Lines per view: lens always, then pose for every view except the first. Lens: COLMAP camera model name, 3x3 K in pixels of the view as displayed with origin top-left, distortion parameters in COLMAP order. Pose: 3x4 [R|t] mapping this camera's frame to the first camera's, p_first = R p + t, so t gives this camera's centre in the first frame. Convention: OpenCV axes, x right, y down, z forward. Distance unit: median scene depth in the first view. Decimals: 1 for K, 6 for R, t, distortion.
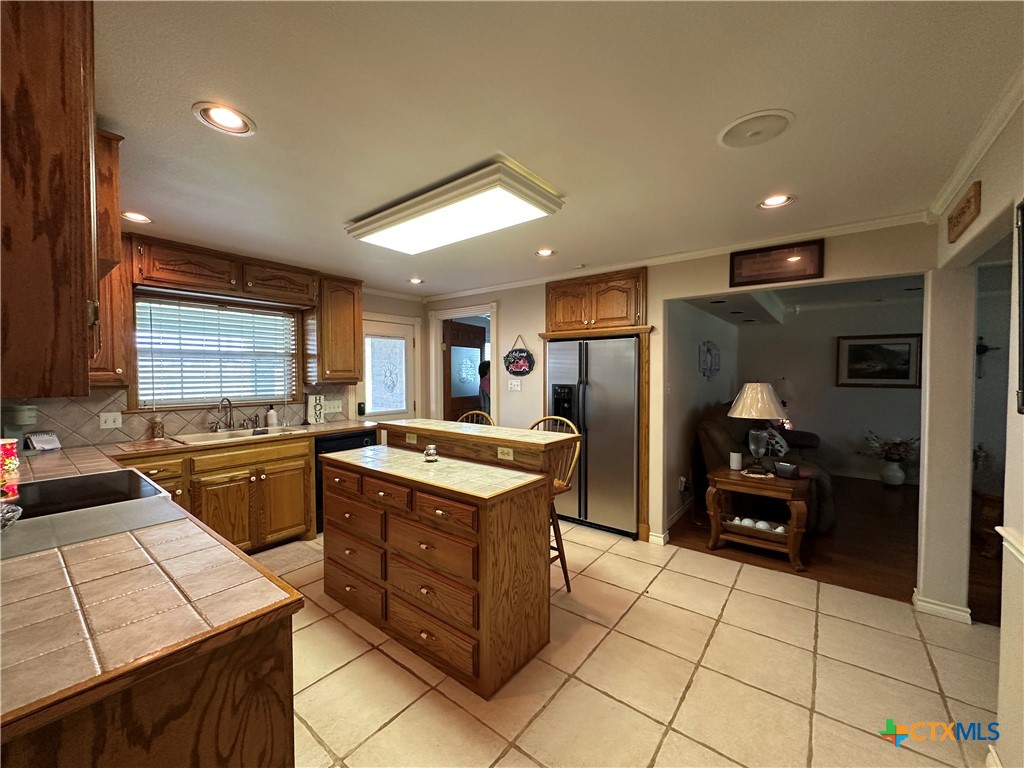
lens RADIAL K [[405.7, 0, 508.1], [0, 405.7, 386.4], [0, 0, 1]] dist [-0.003064, -0.000025]
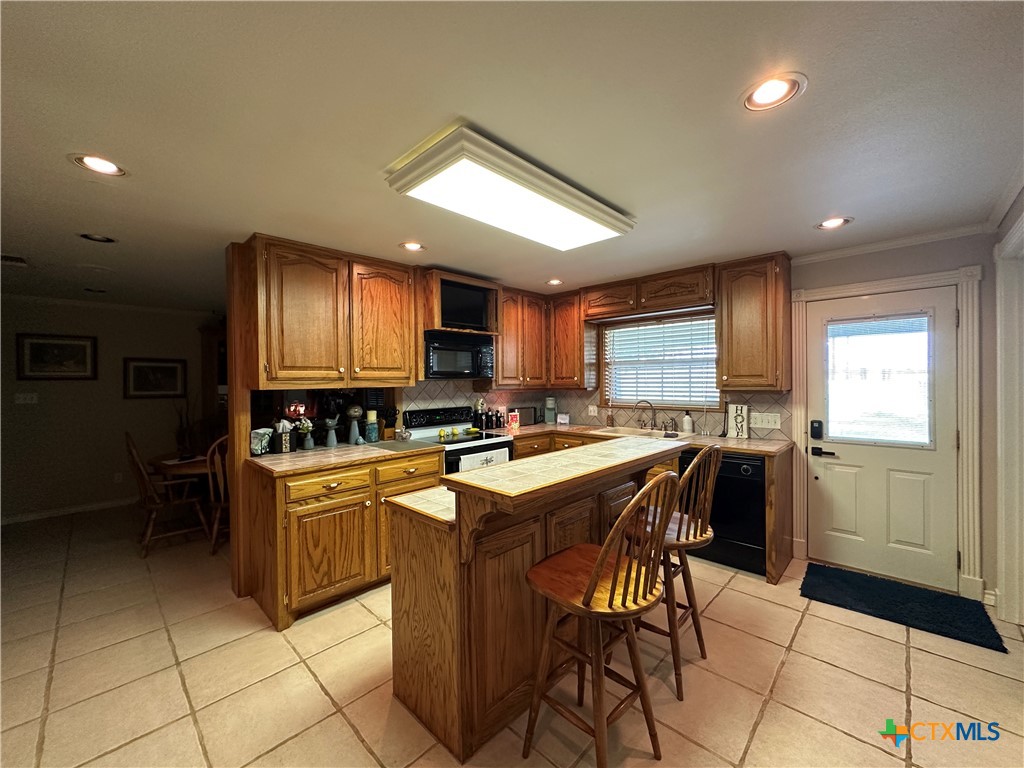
lens RADIAL K [[405.7, 0, 514.1], [0, 405.7, 386.5], [0, 0, 1]] dist [-0.003064, -0.000025]
pose [[-0.091142, 0.018150, -0.995672, 0.512352], [-0.023798, 0.999509, 0.020398, -0.027857], [0.995553, 0.025554, -0.090666, 0.743486]]
